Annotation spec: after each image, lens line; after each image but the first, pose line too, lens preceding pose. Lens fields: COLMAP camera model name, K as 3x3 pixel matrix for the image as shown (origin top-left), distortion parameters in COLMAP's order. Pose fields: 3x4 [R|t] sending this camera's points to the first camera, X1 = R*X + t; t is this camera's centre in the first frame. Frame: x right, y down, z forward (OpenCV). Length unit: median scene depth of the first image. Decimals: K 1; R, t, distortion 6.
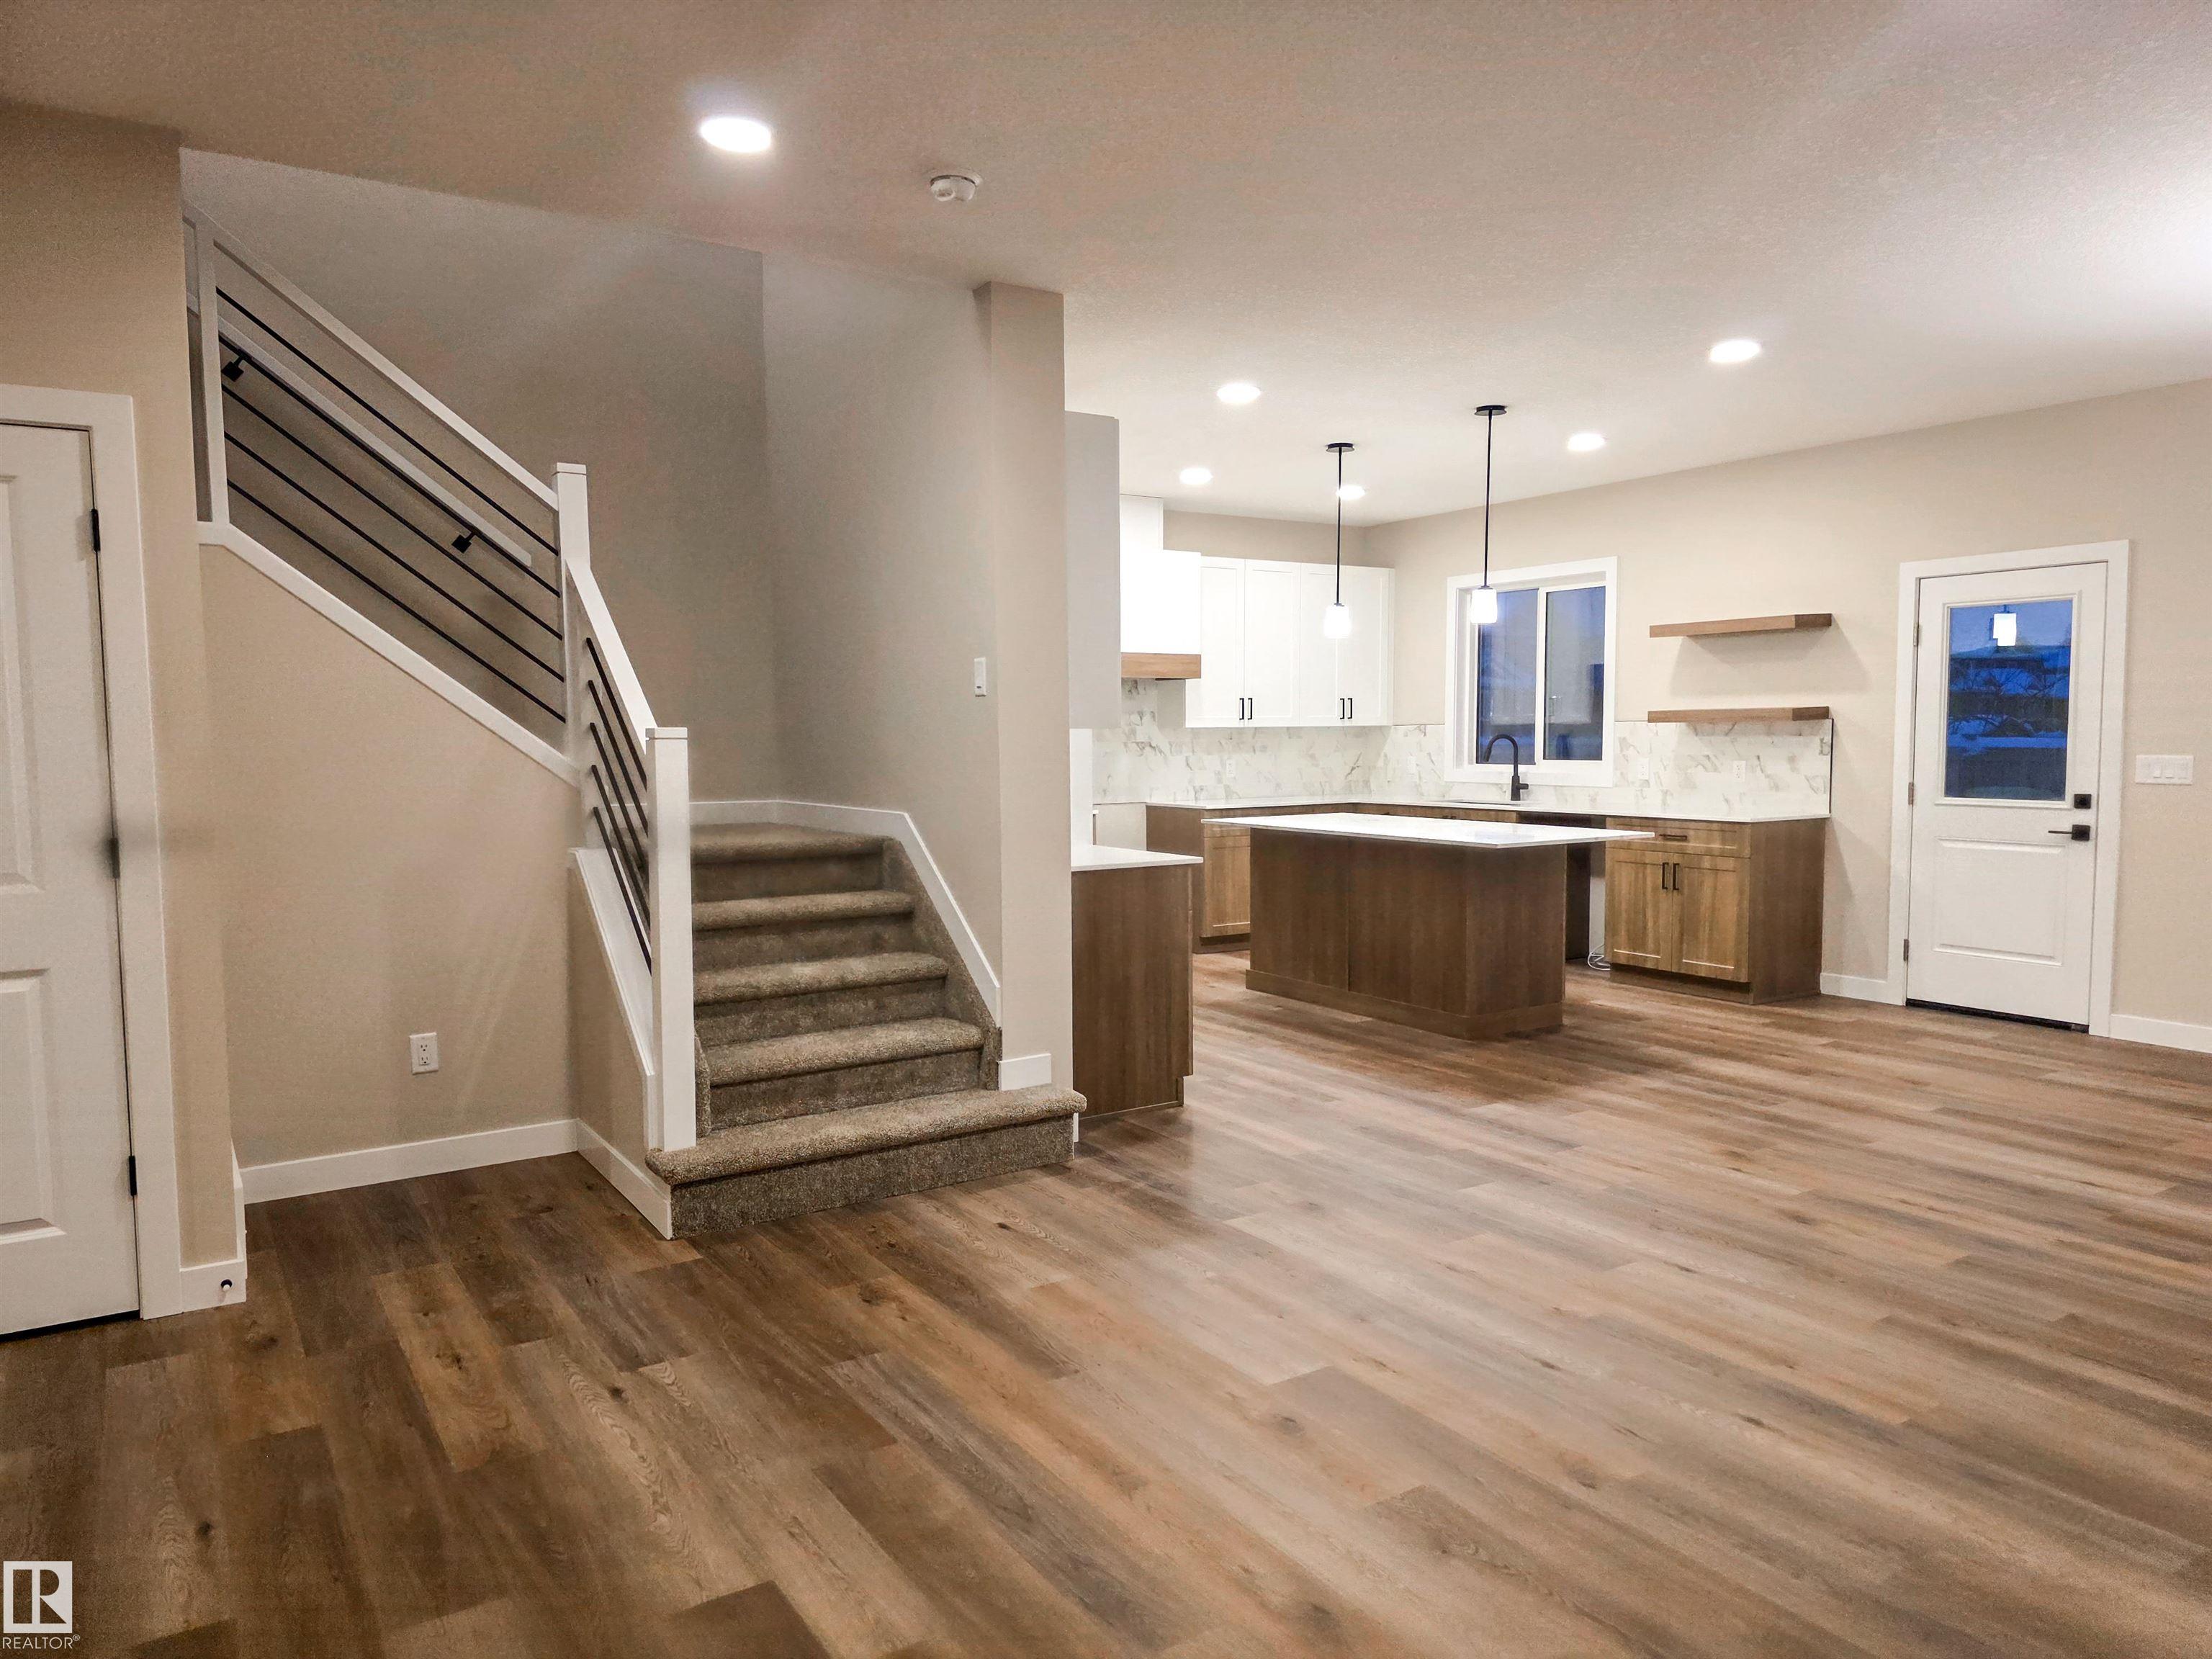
lens RADIAL K [[1463.4, 0, 1106.0], [0, 1463.4, 829.5], [0, 0, 1]] dist [0.066628, -0.064328]
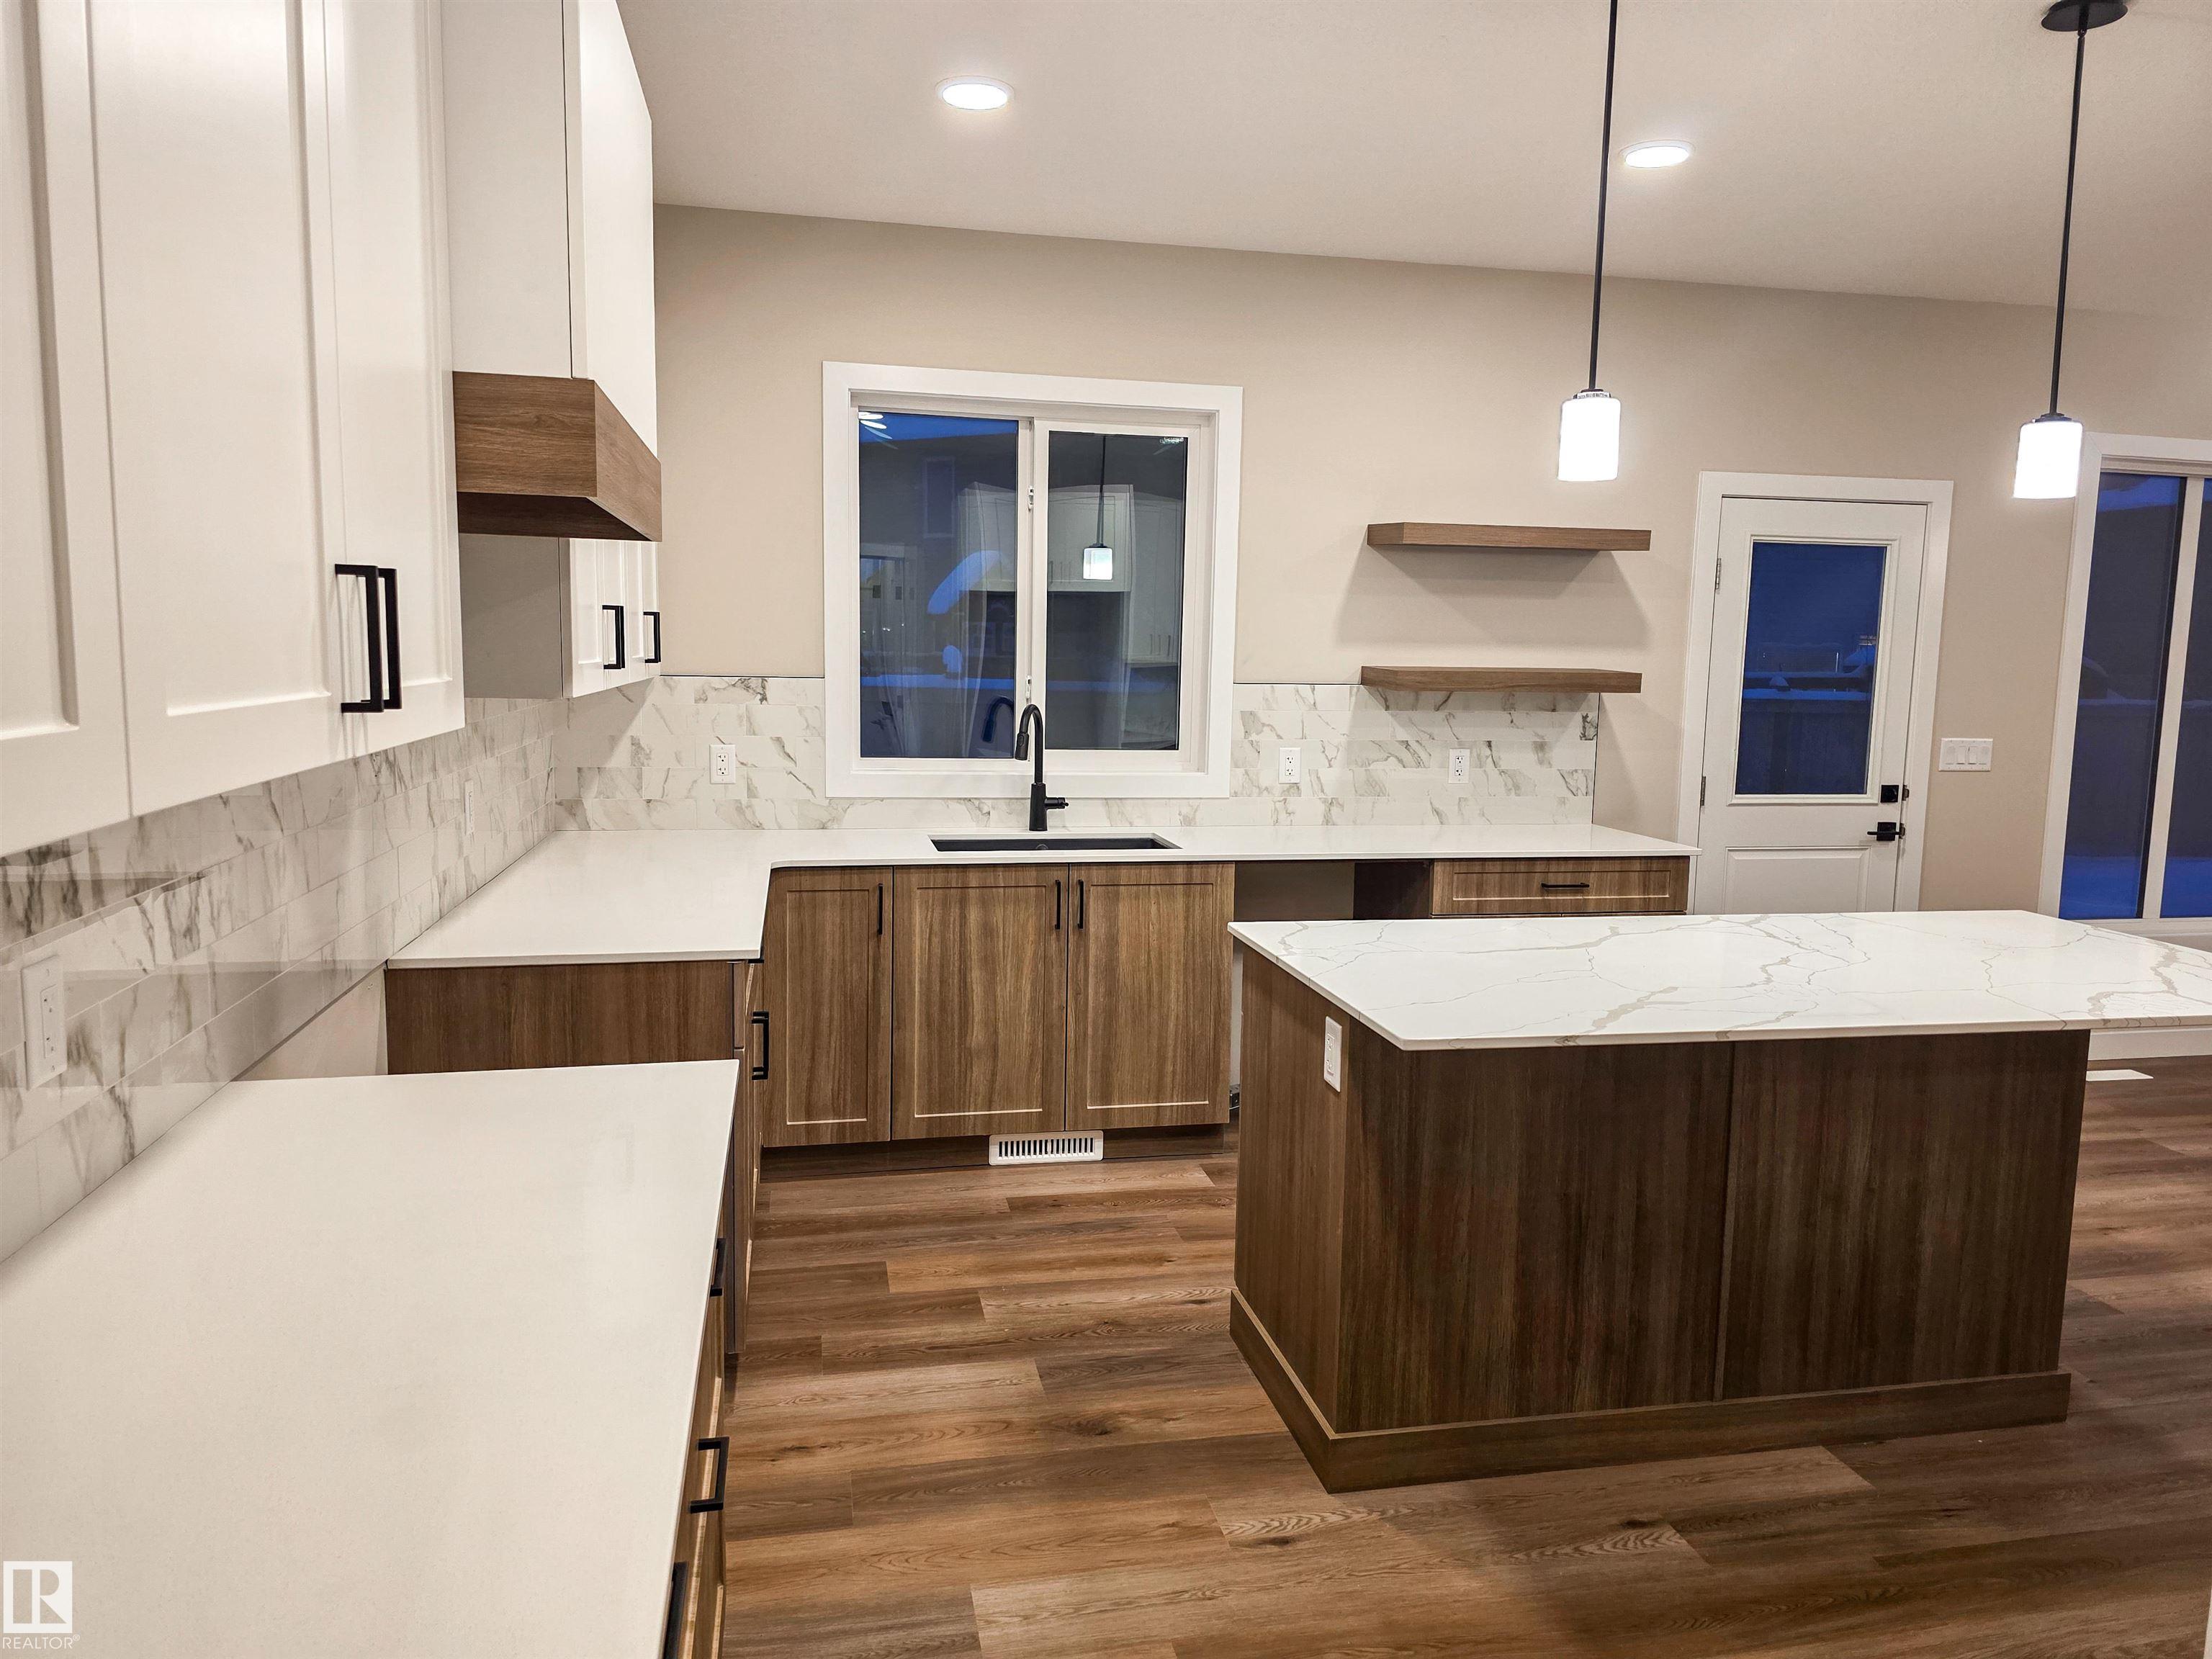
lens RADIAL K [[1463.4, 0, 1106.0], [0, 1463.4, 829.5], [0, 0, 1]] dist [0.066628, -0.064328]
pose [[0.368742, -0.101170, 0.924010, -0.285663], [0.041518, 0.994860, 0.092359, -0.098915], [-0.928604, 0.004306, 0.371047, 1.159307]]
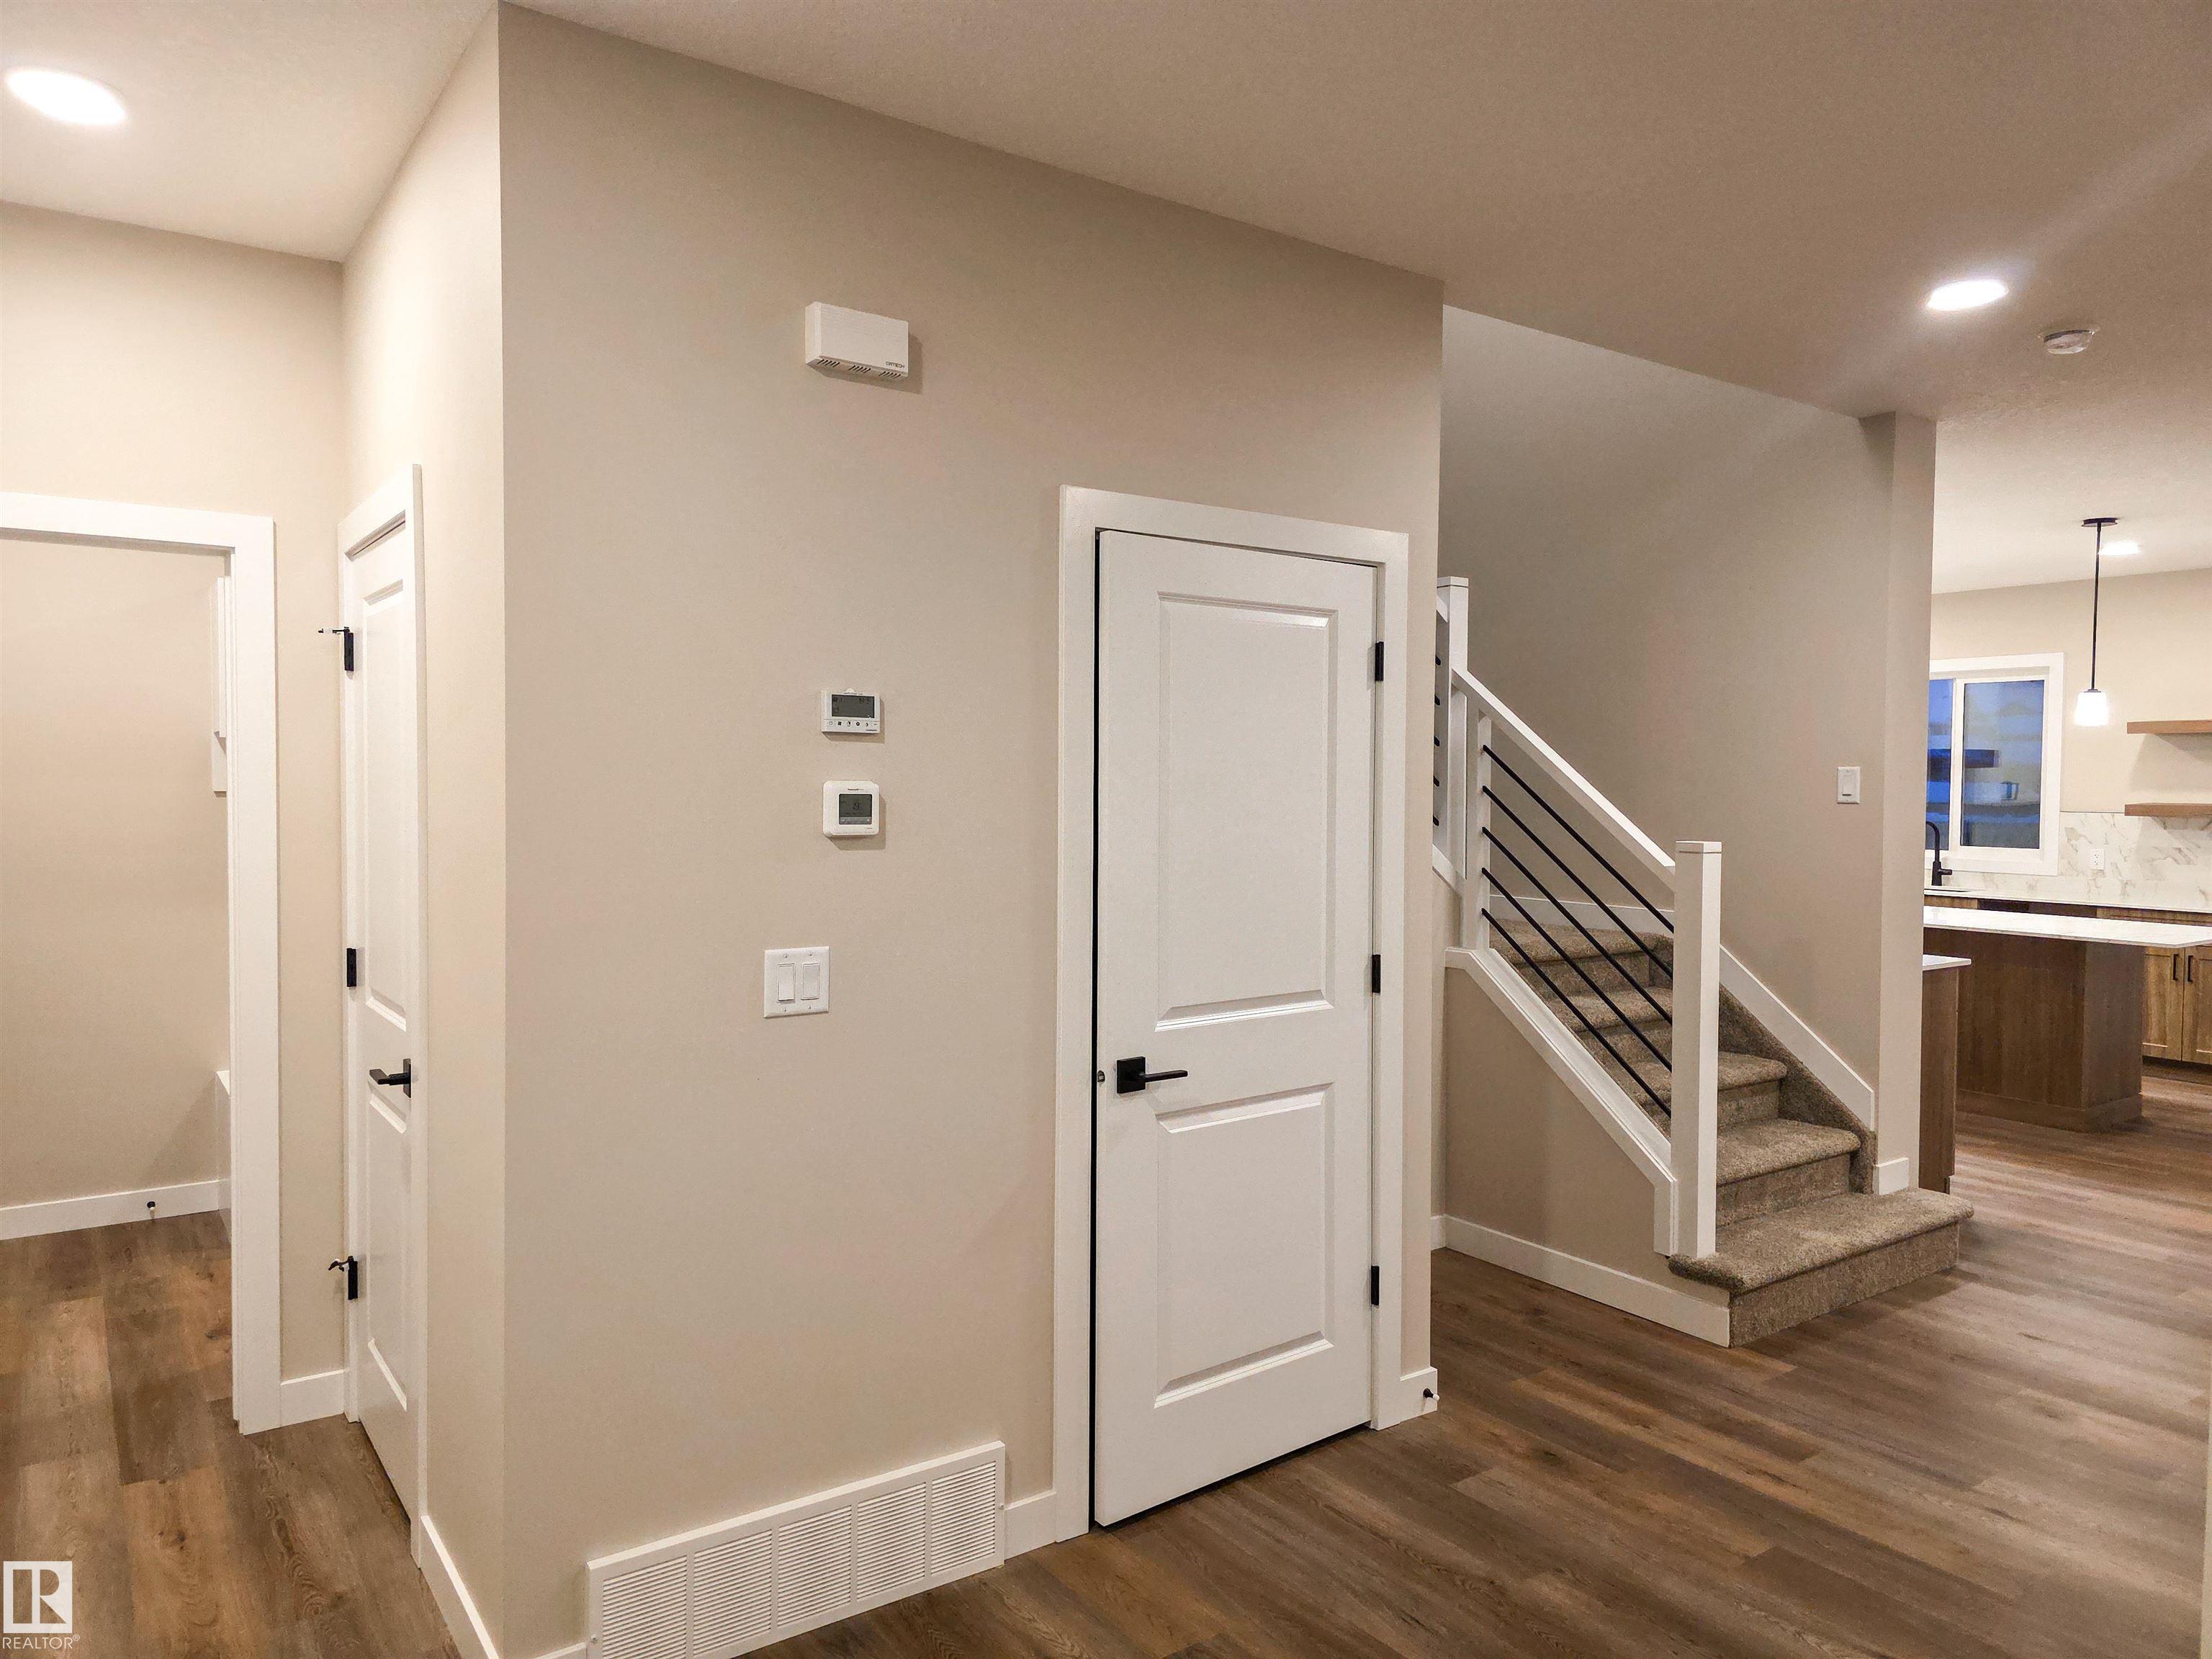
lens RADIAL K [[1463.4, 0, 1106.0], [0, 1463.4, 829.5], [0, 0, 1]] dist [0.066628, -0.064328]
pose [[0.999197, 0.014431, 0.037375, -0.494229], [-0.013214, 0.999381, -0.032607, -0.025510], [-0.037822, 0.032087, 0.998769, -0.009602]]
